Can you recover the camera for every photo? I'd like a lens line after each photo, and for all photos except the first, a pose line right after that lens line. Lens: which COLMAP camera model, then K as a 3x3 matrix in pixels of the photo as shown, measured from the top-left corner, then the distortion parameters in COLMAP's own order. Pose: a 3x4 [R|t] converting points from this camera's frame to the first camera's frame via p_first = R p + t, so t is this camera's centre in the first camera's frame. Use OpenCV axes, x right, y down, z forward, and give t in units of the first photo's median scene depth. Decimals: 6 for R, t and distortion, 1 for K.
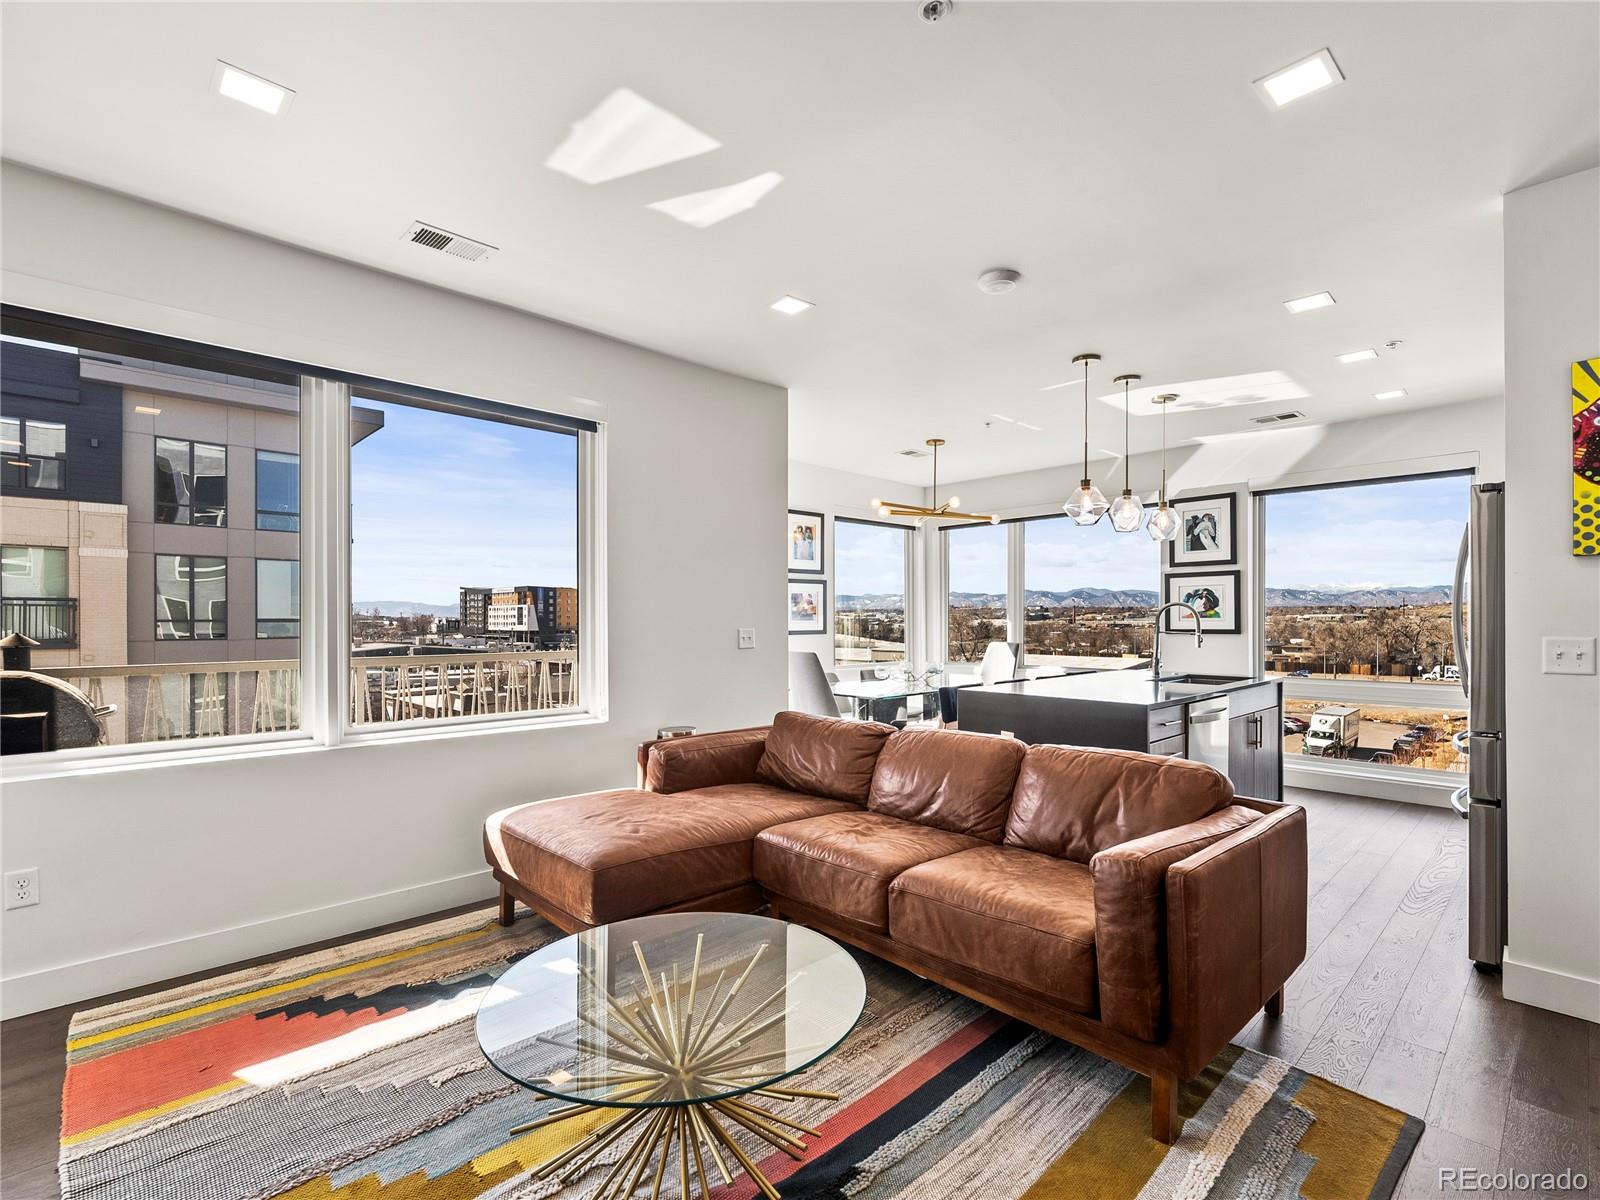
lens RADIAL K [[748.0, 0, 807.3], [0, 748.0, 621.6], [0, 0, 1]] dist [0.000186, -0.000199]
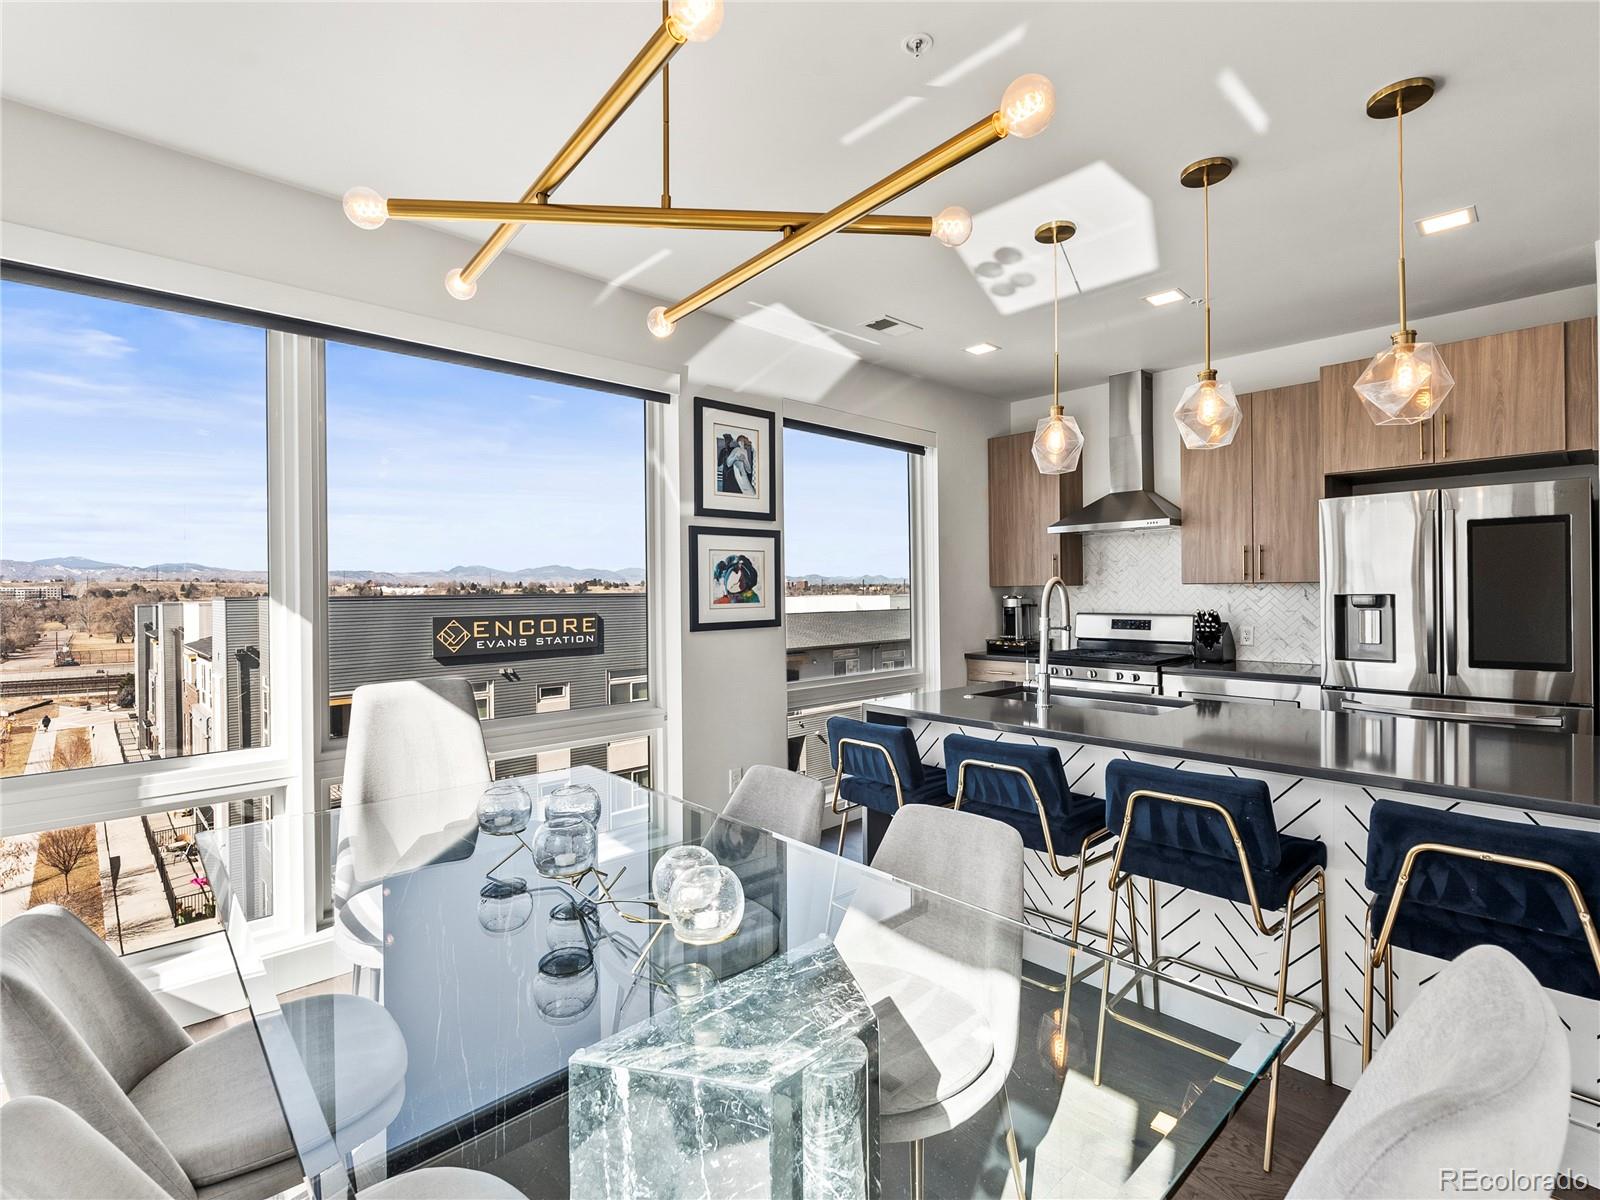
lens RADIAL K [[754.9, 0, 800.2], [0, 754.9, 590.6], [0, 0, 1]] dist [0.003514, -0.000114]
pose [[0.009412, 0.002386, 0.999953, -0.089787], [0.012031, 0.999925, -0.002499, -0.012570], [-0.999883, 0.012054, 0.009383, 0.914148]]
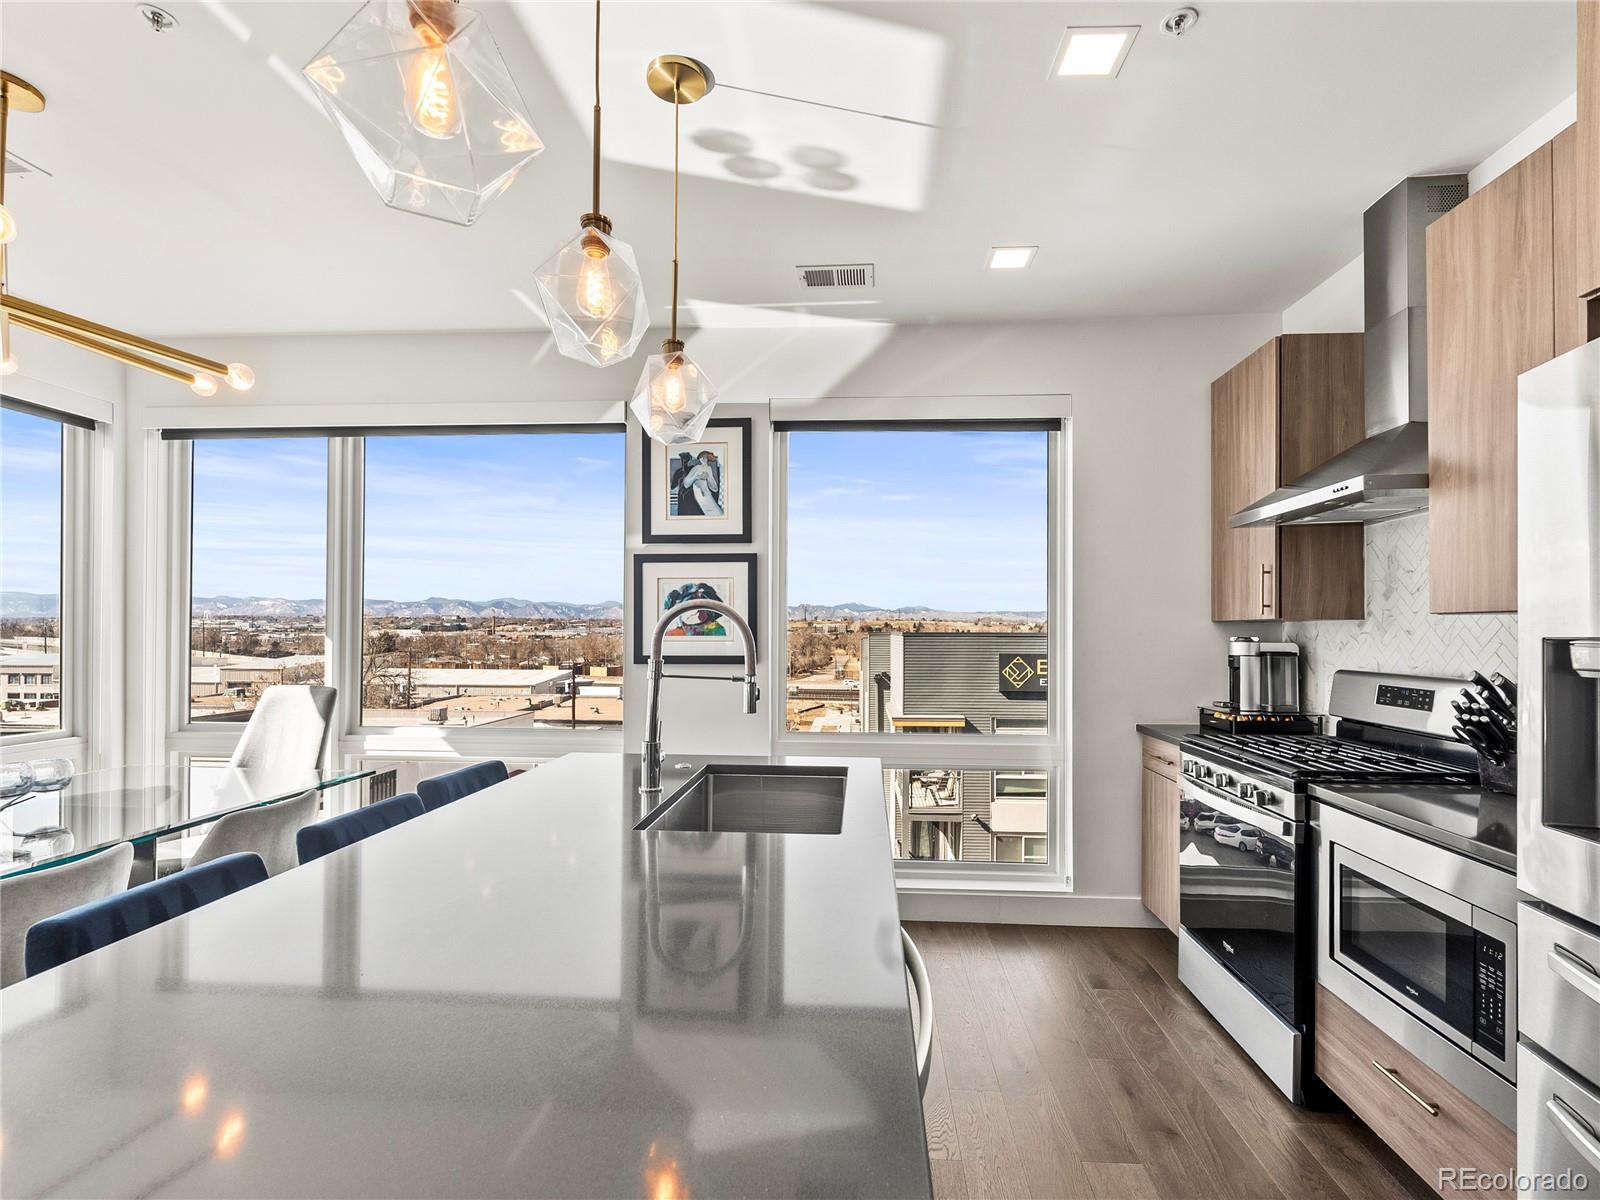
lens RADIAL K [[760.9, 0, 812.4], [0, 760.9, 622.5], [0, 0, 1]] dist [0.003842, -0.000127]
pose [[0.739341, 0.014466, 0.673175, 0.201574], [-0.005387, 0.999864, -0.015570, -0.006182], [-0.673309, 0.007885, 0.739319, 0.503108]]
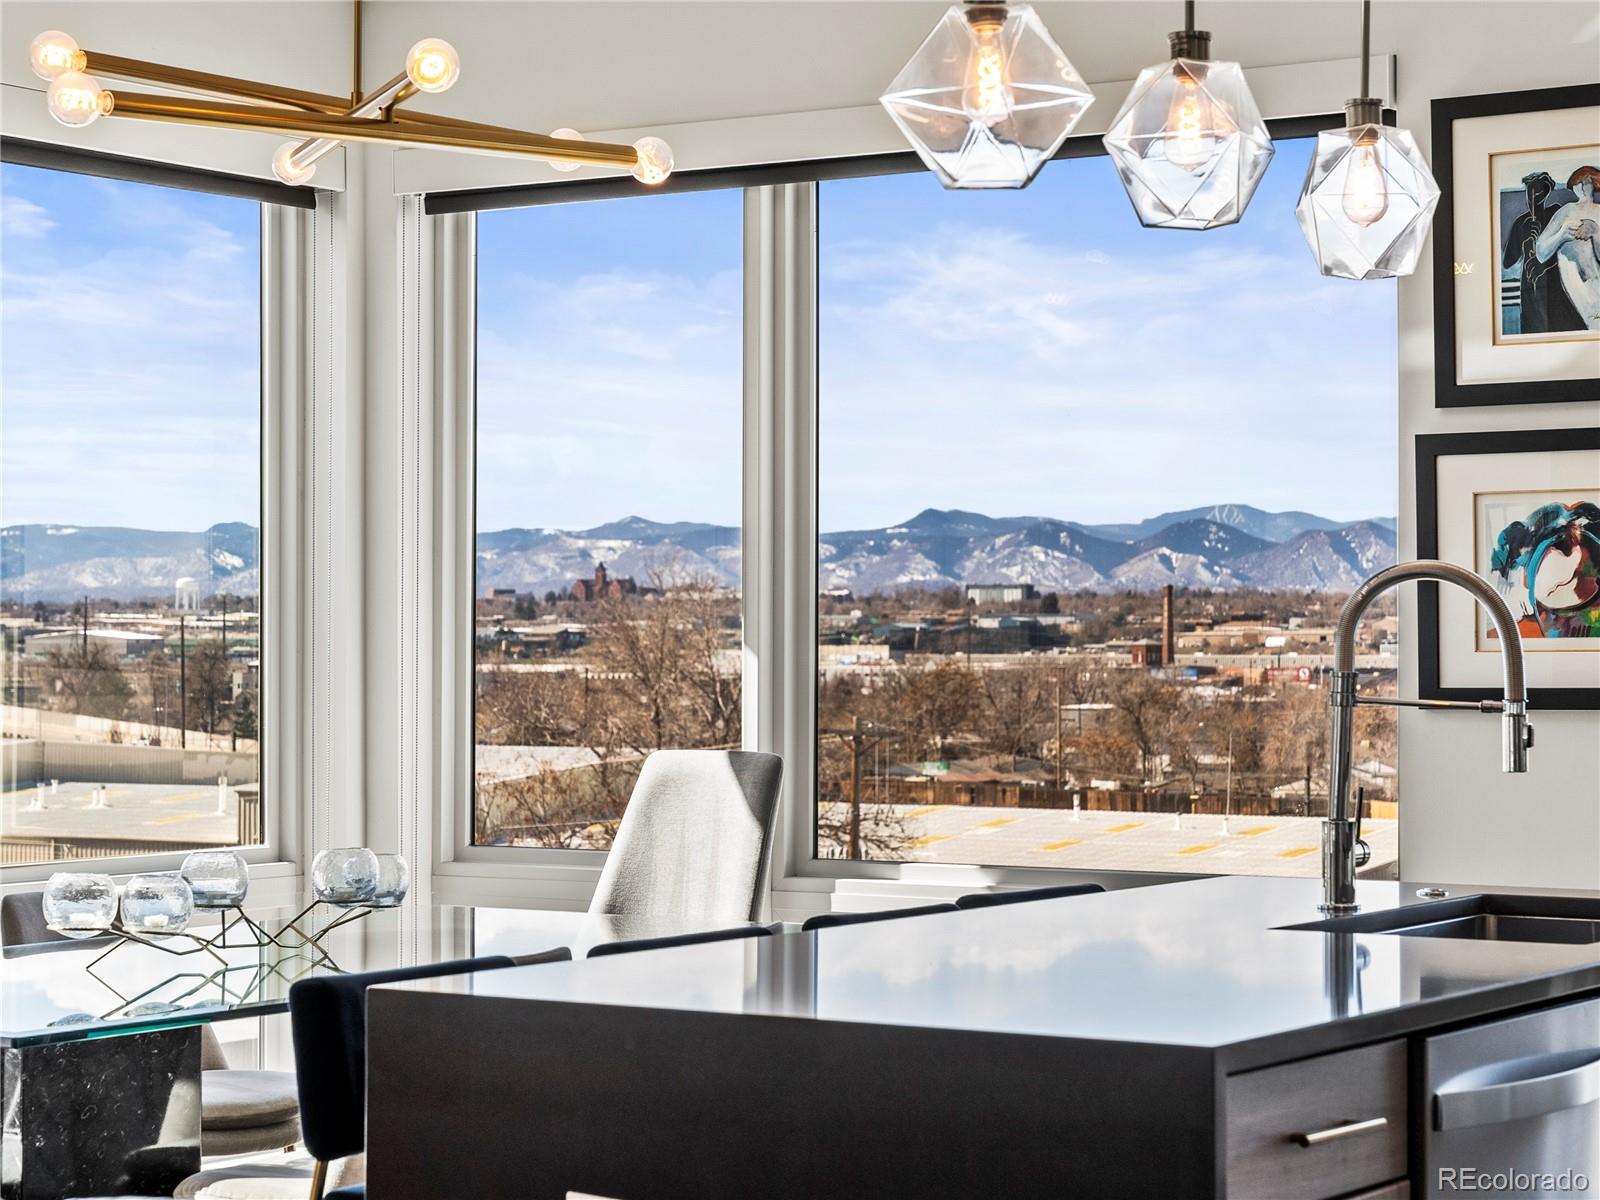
lens RADIAL K [[3553.8, 0, 796.3], [0, 3553.8, 551.0], [0, 0, 1]] dist [0.065717, 0.002088]
pose [[0.971841, 0.008329, 0.235491, 0.056559], [-0.001374, 0.999558, -0.029686, 0.001154], [-0.235634, 0.028527, 0.971423, 0.030869]]
